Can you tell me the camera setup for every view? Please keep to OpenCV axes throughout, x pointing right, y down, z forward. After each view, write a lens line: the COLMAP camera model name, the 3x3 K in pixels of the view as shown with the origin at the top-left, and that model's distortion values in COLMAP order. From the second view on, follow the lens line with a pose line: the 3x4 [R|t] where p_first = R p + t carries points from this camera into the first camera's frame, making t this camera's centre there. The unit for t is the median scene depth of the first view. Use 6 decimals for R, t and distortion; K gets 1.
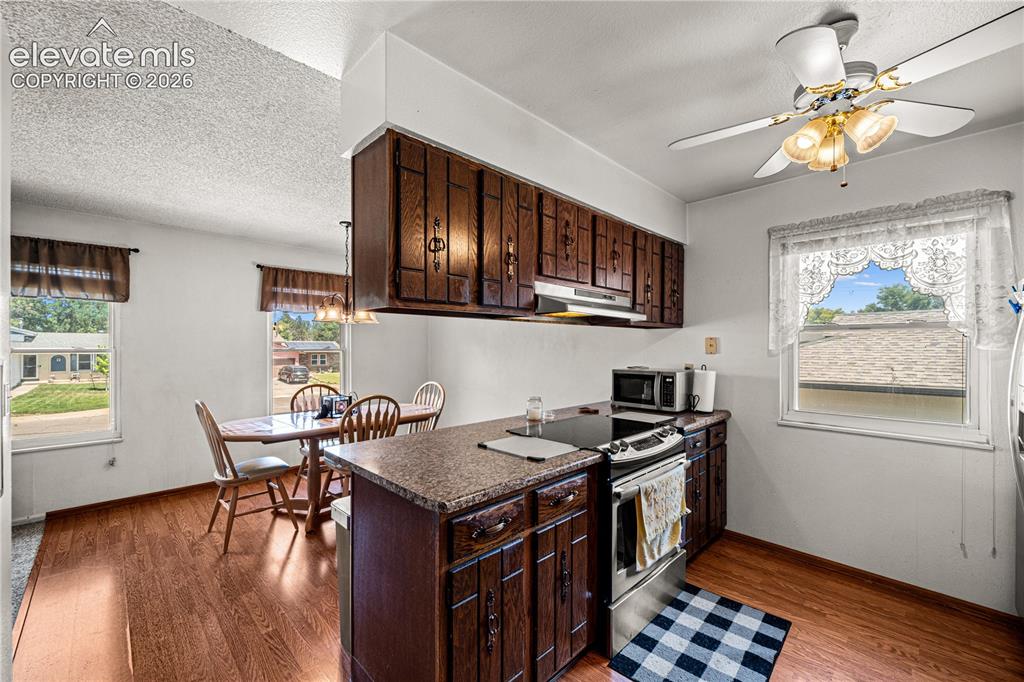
lens RADIAL K [[414.1, 0, 507.9], [0, 414.1, 347.2], [0, 0, 1]] dist [0.003208, -0.002846]
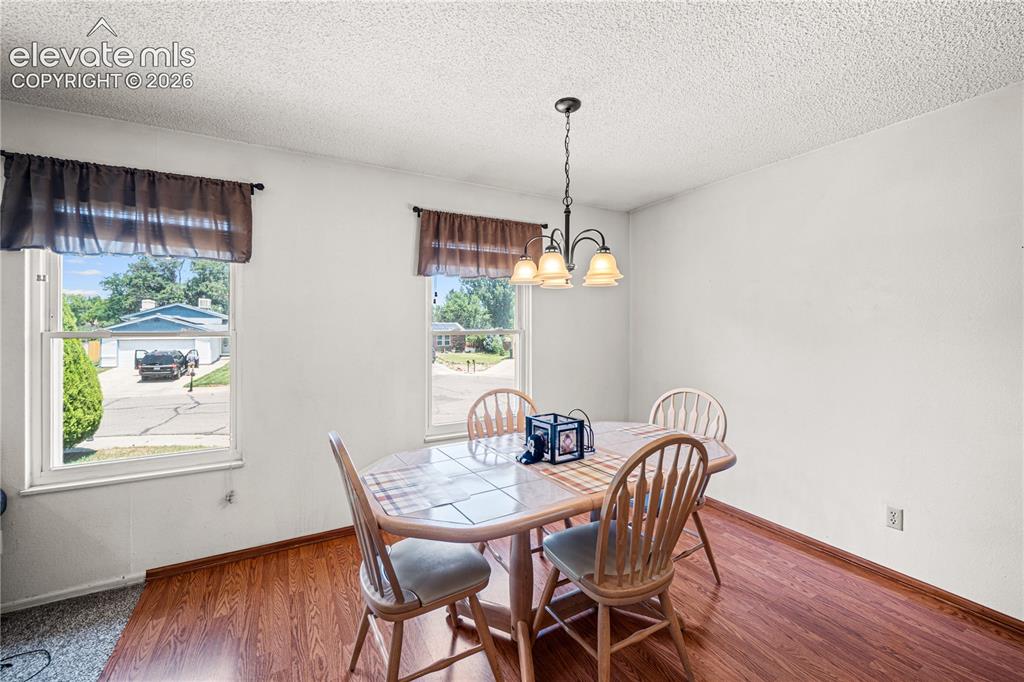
lens RADIAL K [[414.1, 0, 503.9], [0, 414.1, 324.3], [0, 0, 1]] dist [0.003208, -0.002846]
pose [[0.962063, -0.004474, -0.272789, -0.332843], [0.002112, 0.999958, -0.008952, -0.000805], [0.272818, 0.008037, 0.962032, 0.463864]]
